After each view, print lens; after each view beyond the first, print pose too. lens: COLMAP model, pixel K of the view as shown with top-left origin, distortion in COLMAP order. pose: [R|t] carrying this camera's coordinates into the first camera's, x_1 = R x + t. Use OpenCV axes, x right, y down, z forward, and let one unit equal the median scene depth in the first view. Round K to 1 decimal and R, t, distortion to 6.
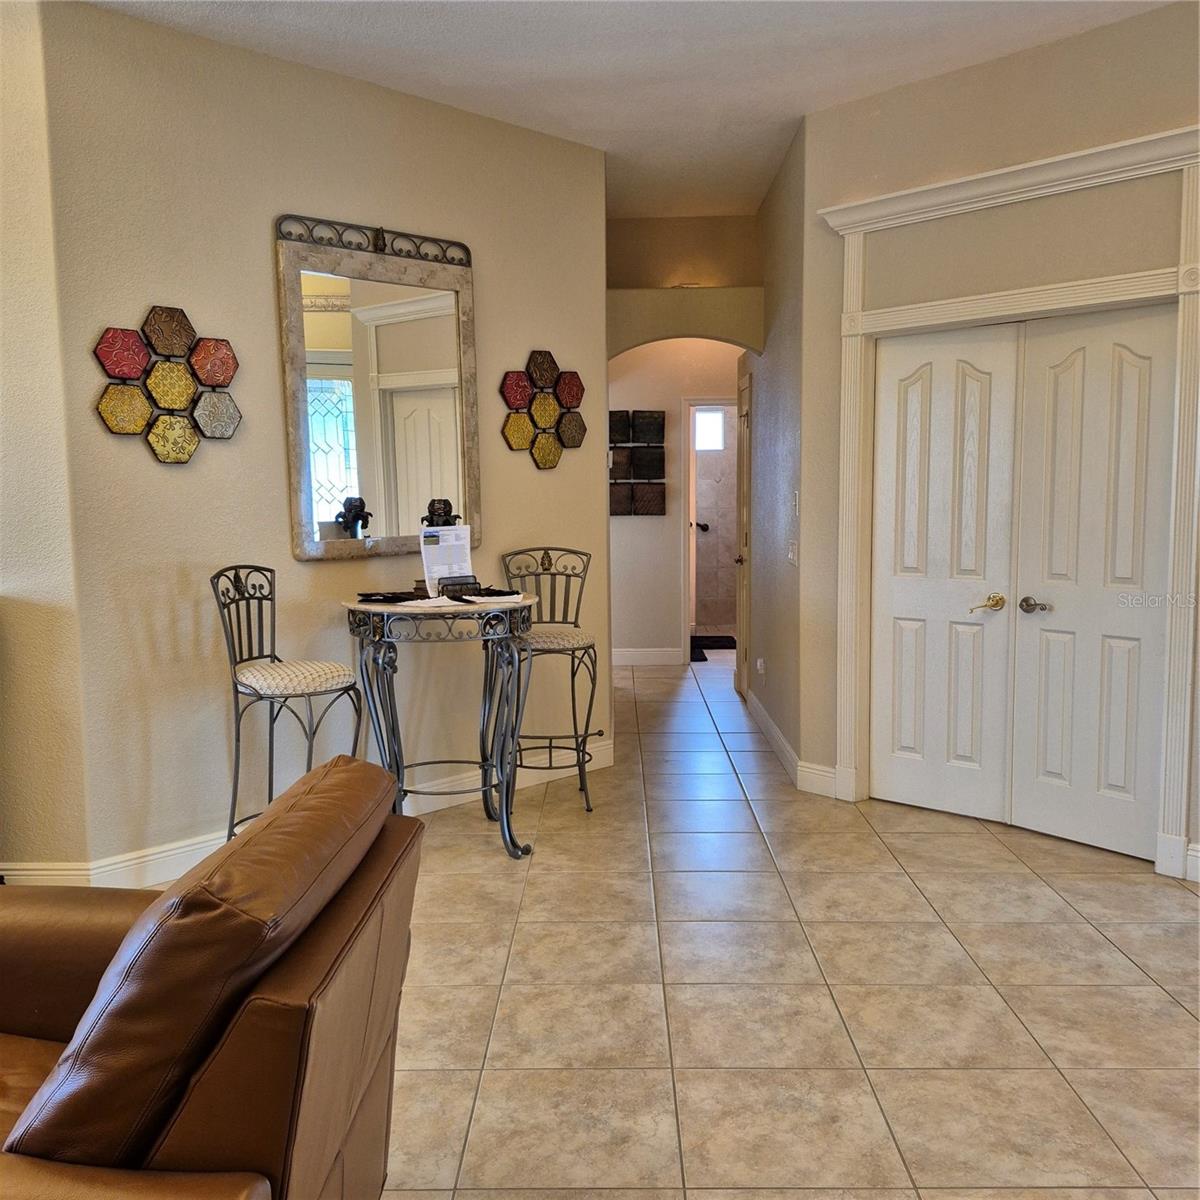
lens RADIAL K [[1102.2, 0, 599.2], [0, 1102.2, 592.3], [0, 0, 1]] dist [0.118204, -0.176041]
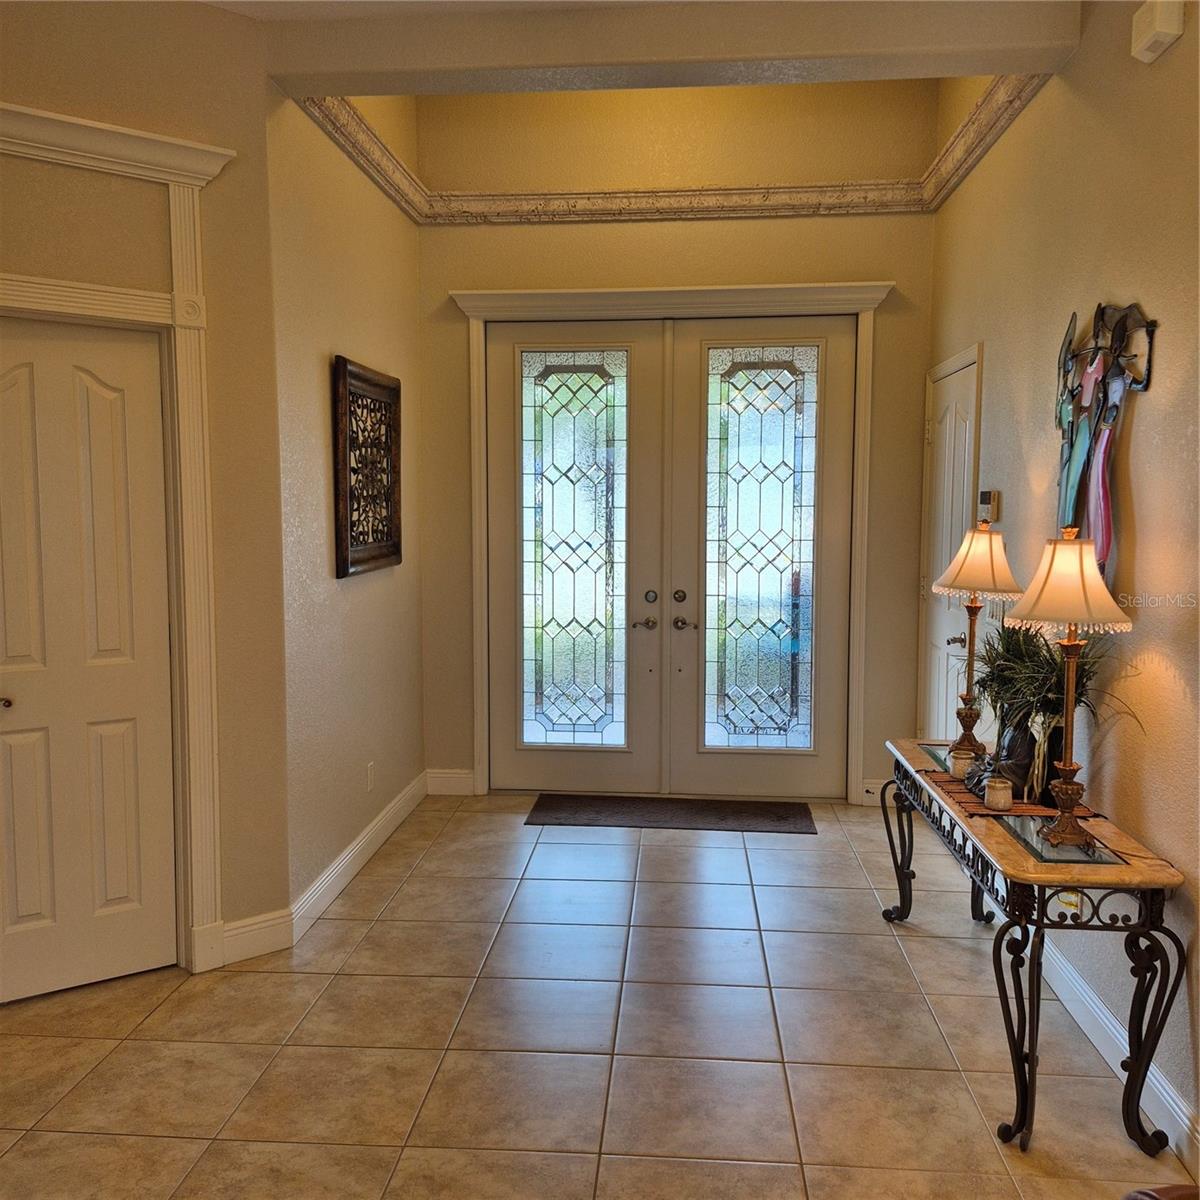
lens RADIAL K [[1102.2, 0, 599.2], [0, 1102.2, 592.3], [0, 0, 1]] dist [0.118204, -0.176041]
pose [[0.069882, -0.073899, 0.994814, -0.366639], [0.094052, 0.993298, 0.067180, -0.084880], [-0.993112, 0.088870, 0.076364, 0.629428]]
